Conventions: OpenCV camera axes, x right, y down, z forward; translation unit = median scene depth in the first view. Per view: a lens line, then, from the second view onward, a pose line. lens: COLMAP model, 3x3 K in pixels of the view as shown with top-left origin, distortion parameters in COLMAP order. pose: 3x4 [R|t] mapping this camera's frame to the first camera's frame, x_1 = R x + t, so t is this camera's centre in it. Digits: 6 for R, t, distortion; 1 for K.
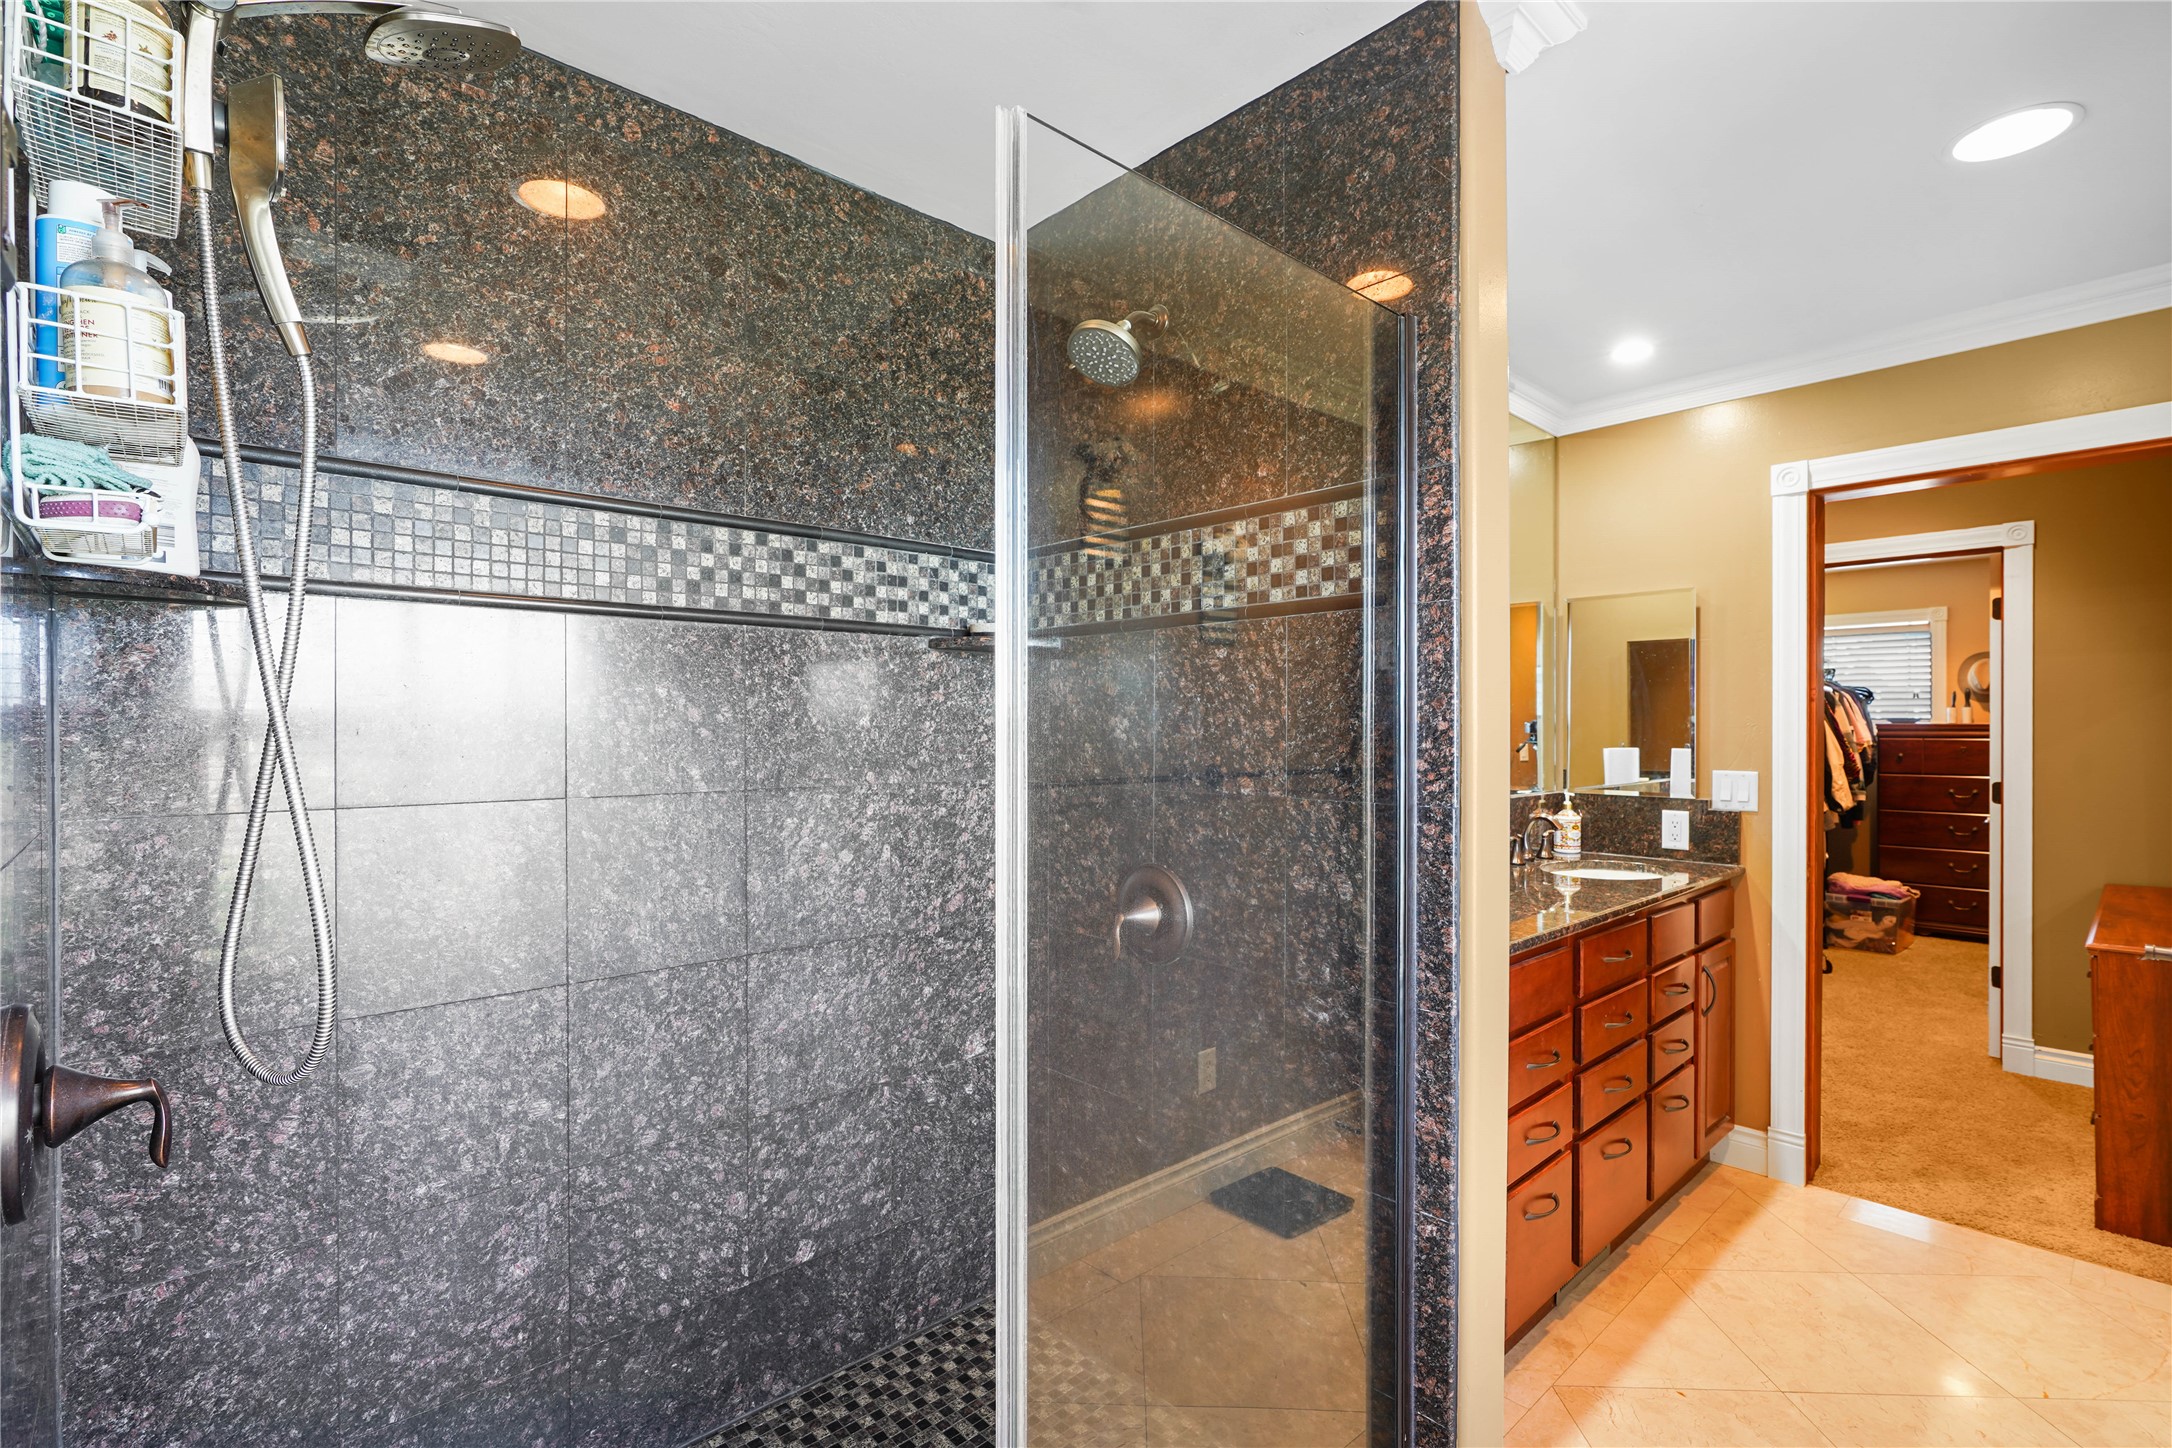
lens RADIAL K [[986.8, 0, 1083.6], [0, 986.8, 712.8], [0, 0, 1]] dist [-0.005169, 0.000616]
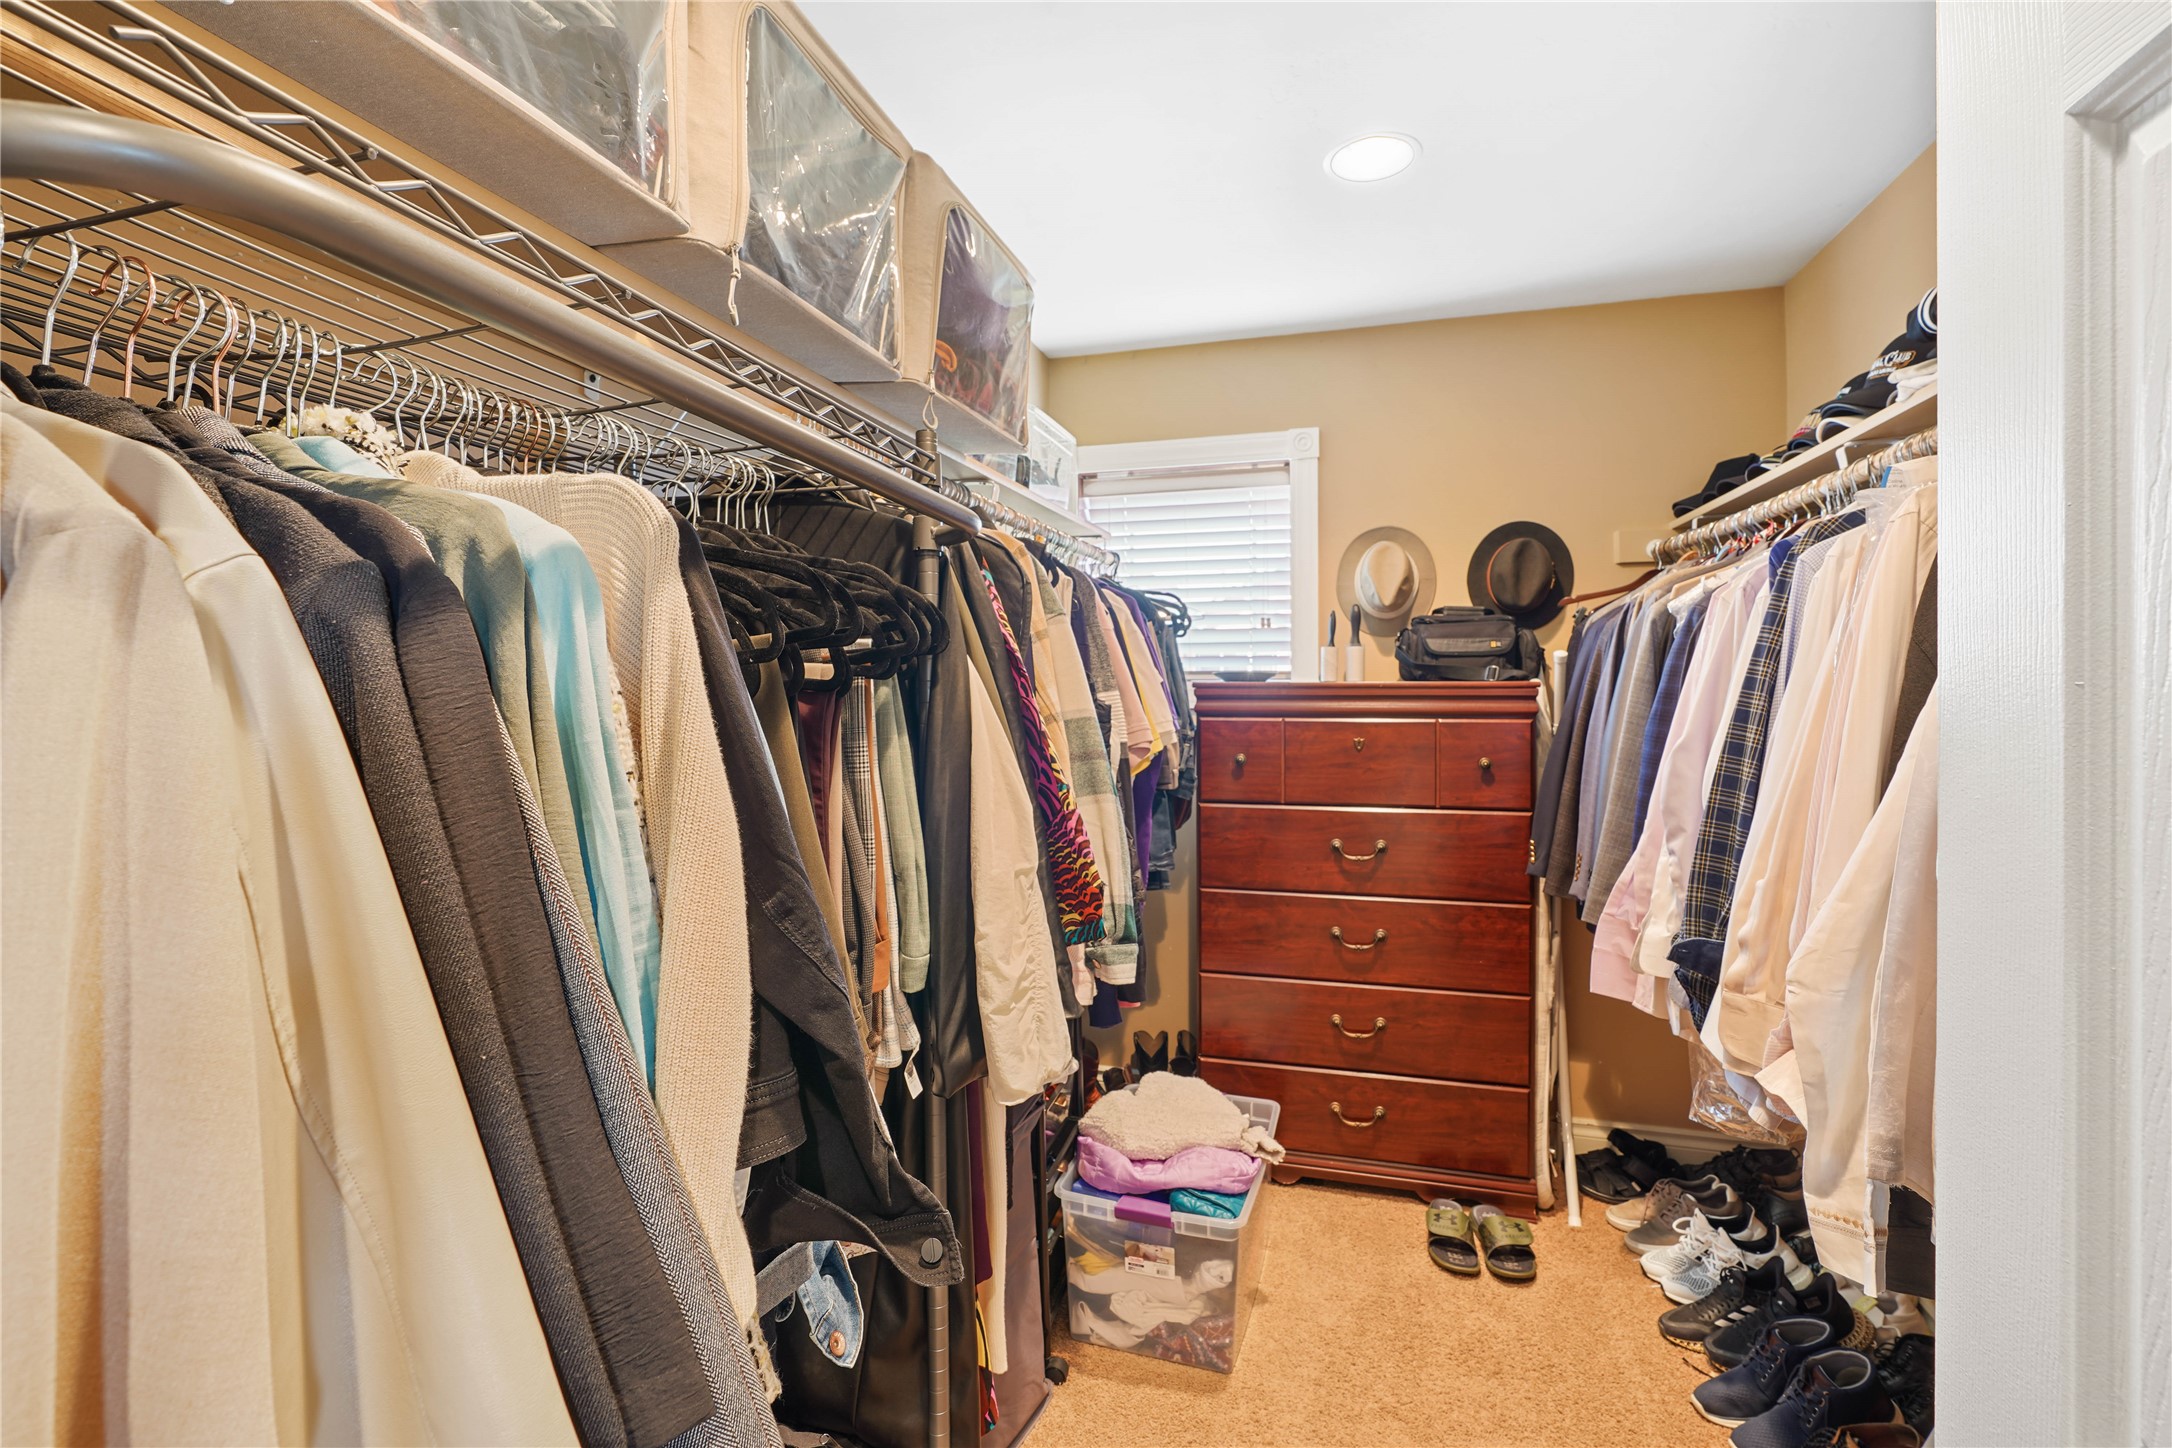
lens RADIAL K [[986.8, 0, 1083.6], [0, 986.8, 712.8], [0, 0, 1]] dist [-0.005169, 0.000616]
pose [[0.849582, -0.009023, 0.527379, 0.587494], [-0.003924, 0.999718, 0.023425, 0.015056], [-0.527441, -0.021971, 0.849307, 0.721205]]
